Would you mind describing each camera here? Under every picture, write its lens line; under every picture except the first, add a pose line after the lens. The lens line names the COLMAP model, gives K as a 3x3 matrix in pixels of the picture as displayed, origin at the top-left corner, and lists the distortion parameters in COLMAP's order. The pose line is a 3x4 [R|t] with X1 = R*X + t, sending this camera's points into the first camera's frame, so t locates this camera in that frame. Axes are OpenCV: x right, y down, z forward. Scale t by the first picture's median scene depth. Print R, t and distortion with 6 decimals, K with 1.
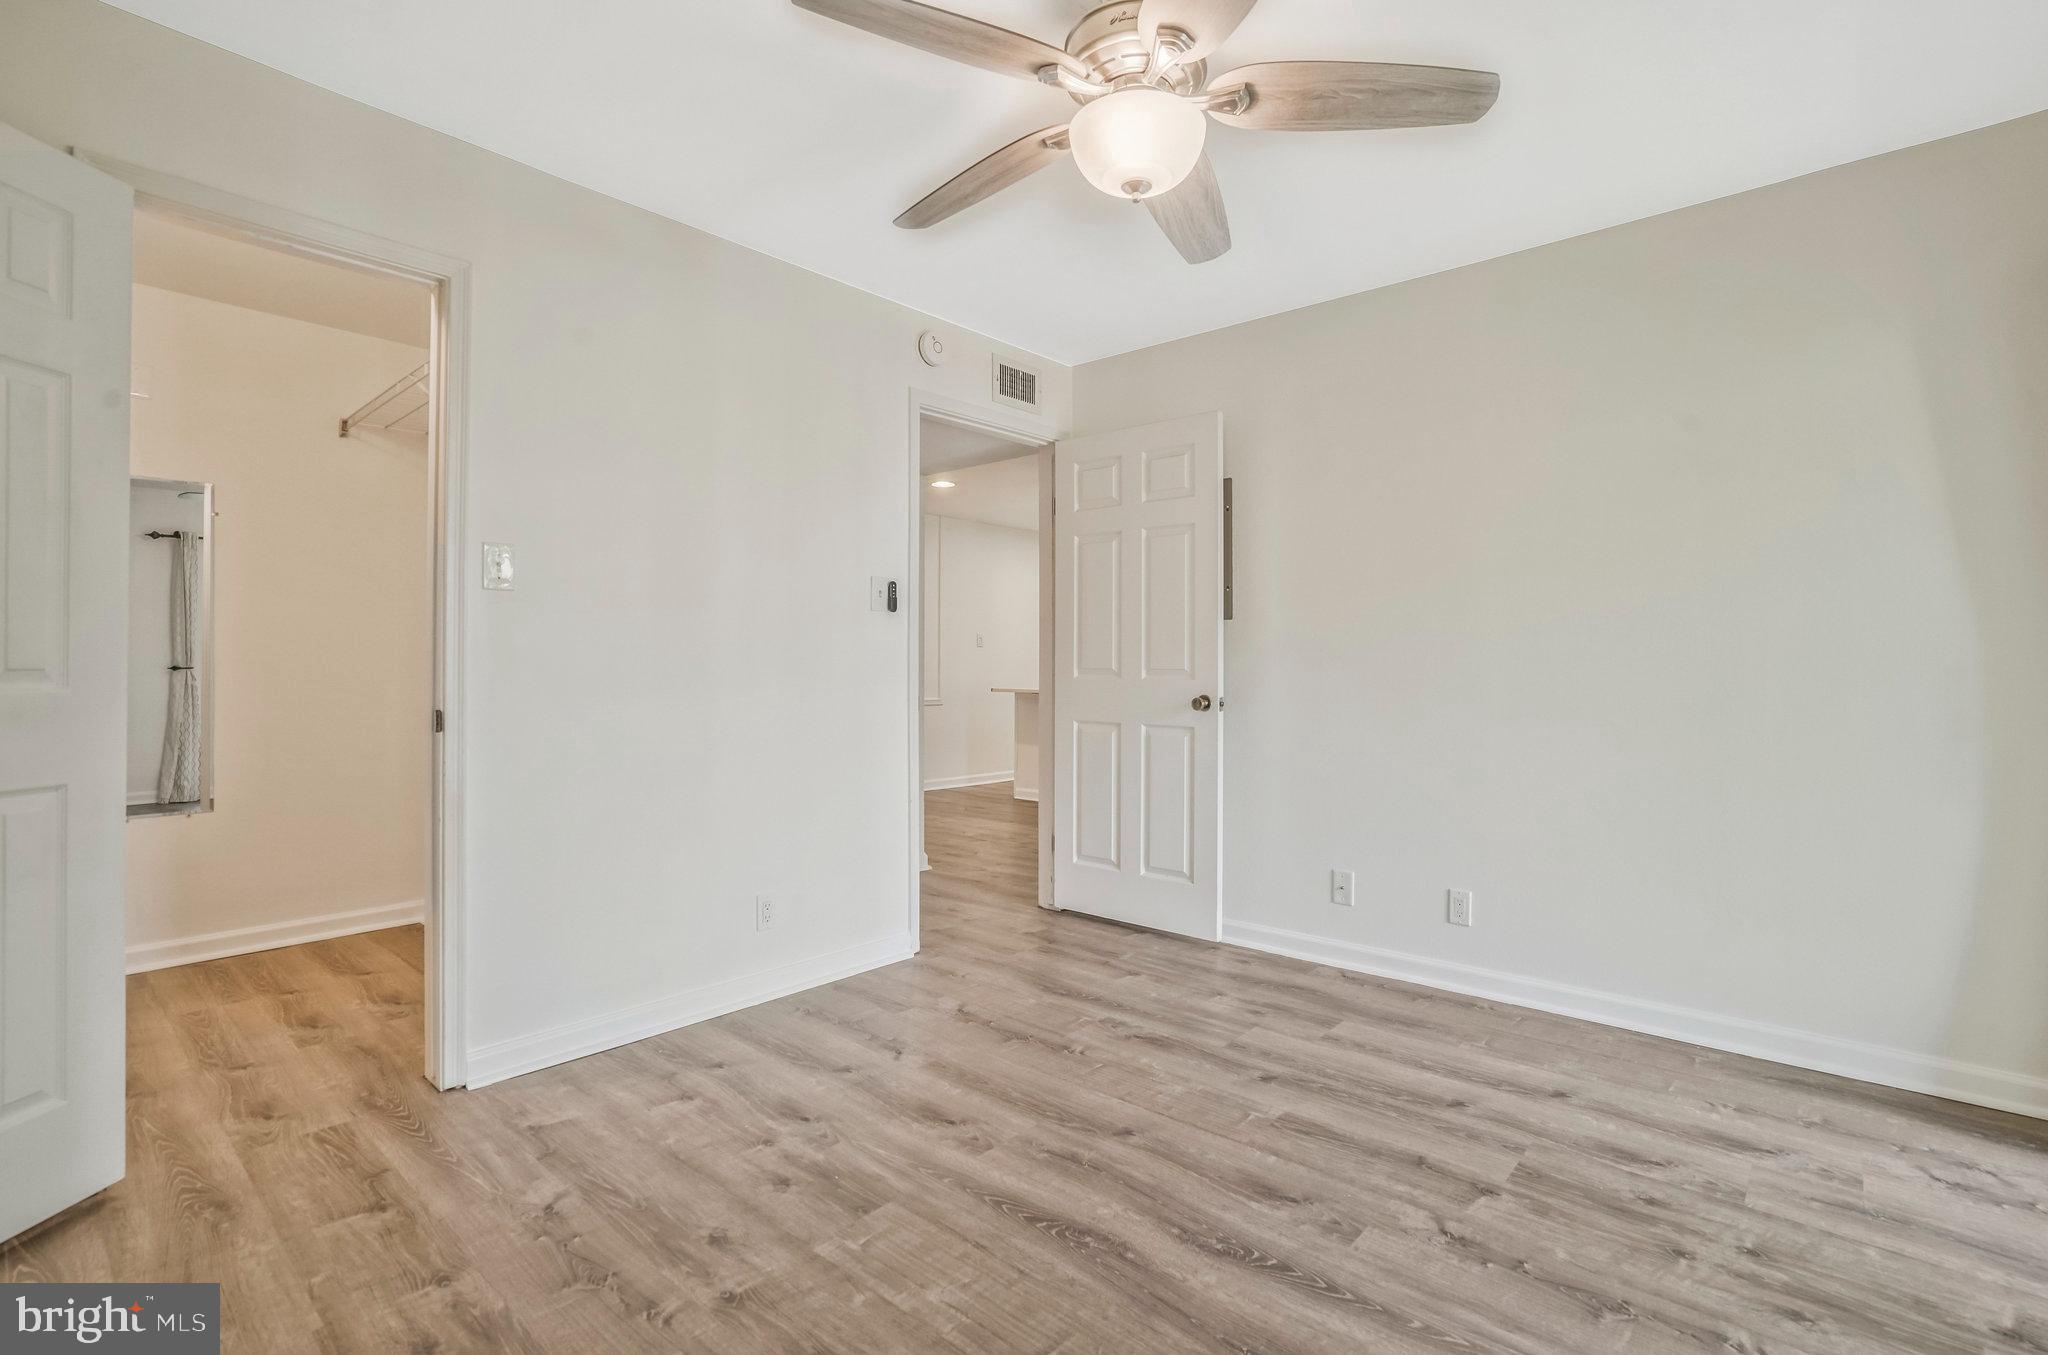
lens RADIAL K [[949.1, 0, 1025.0], [0, 949.1, 665.3], [0, 0, 1]] dist [-0.012138, 0.000723]
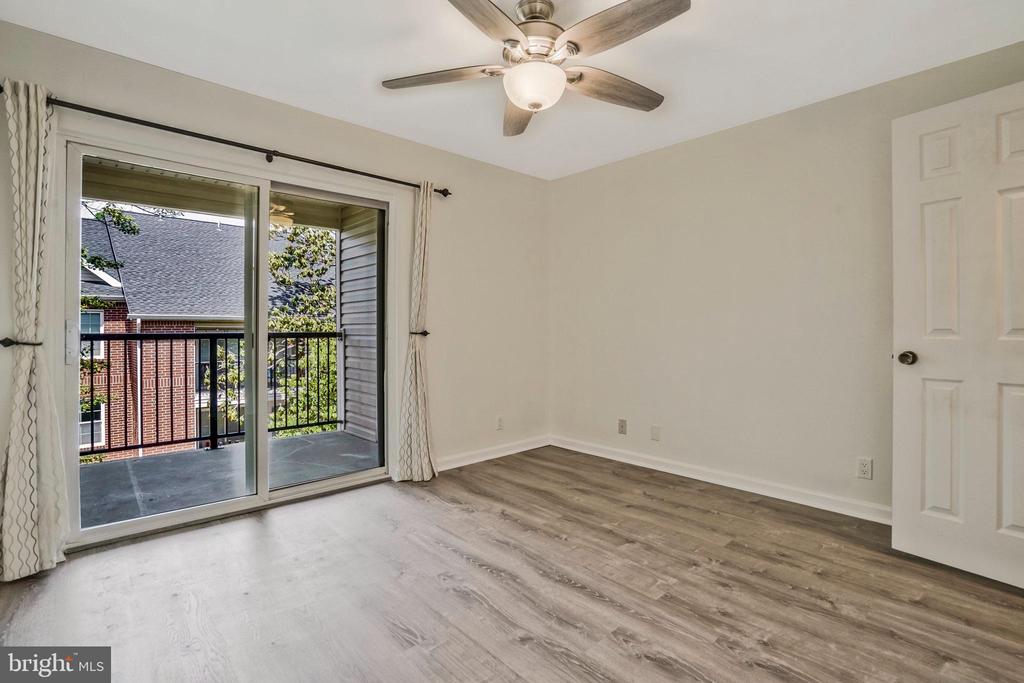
lens RADIAL K [[474.8, 0, 512.3], [0, 474.8, 333.9], [0, 0, 1]] dist [-0.022545, 0.000803]
pose [[-0.995499, -0.000531, 0.094775, 0.054499], [0.000384, 0.999954, 0.009628, 0.003869], [-0.094776, 0.009621, -0.995452, 1.697191]]
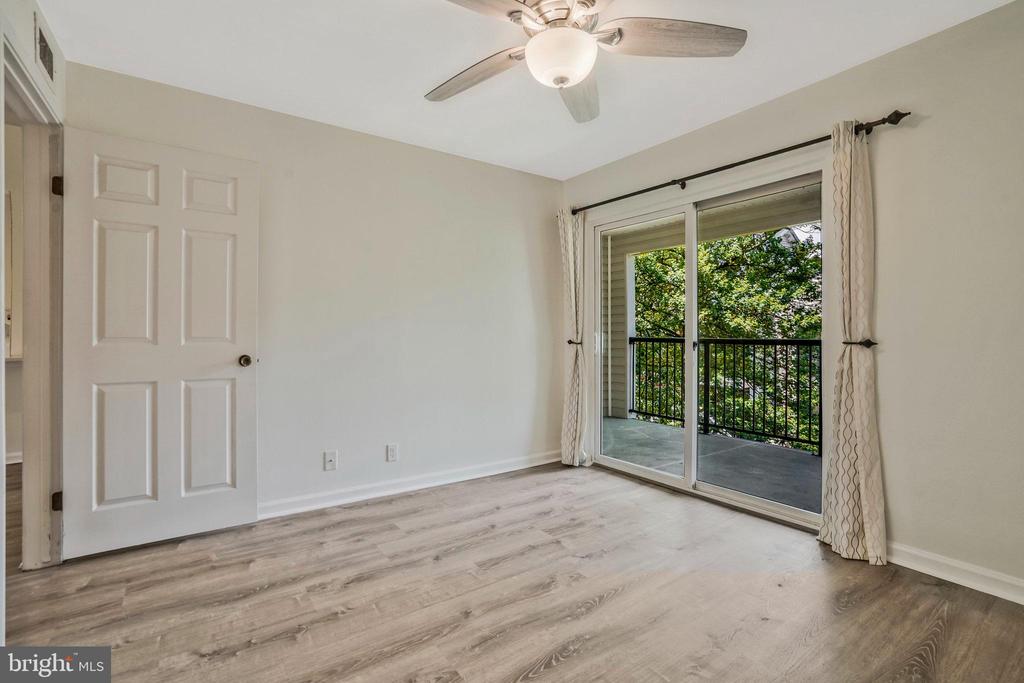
lens RADIAL K [[474.8, 0, 512.3], [0, 474.8, 333.9], [0, 0, 1]] dist [-0.022545, 0.000803]
pose [[0.227920, 0.002743, 0.973676, -0.669586], [-0.001441, 0.999996, -0.002479, 0.002184], [-0.973679, -0.000838, 0.227923, 0.716191]]
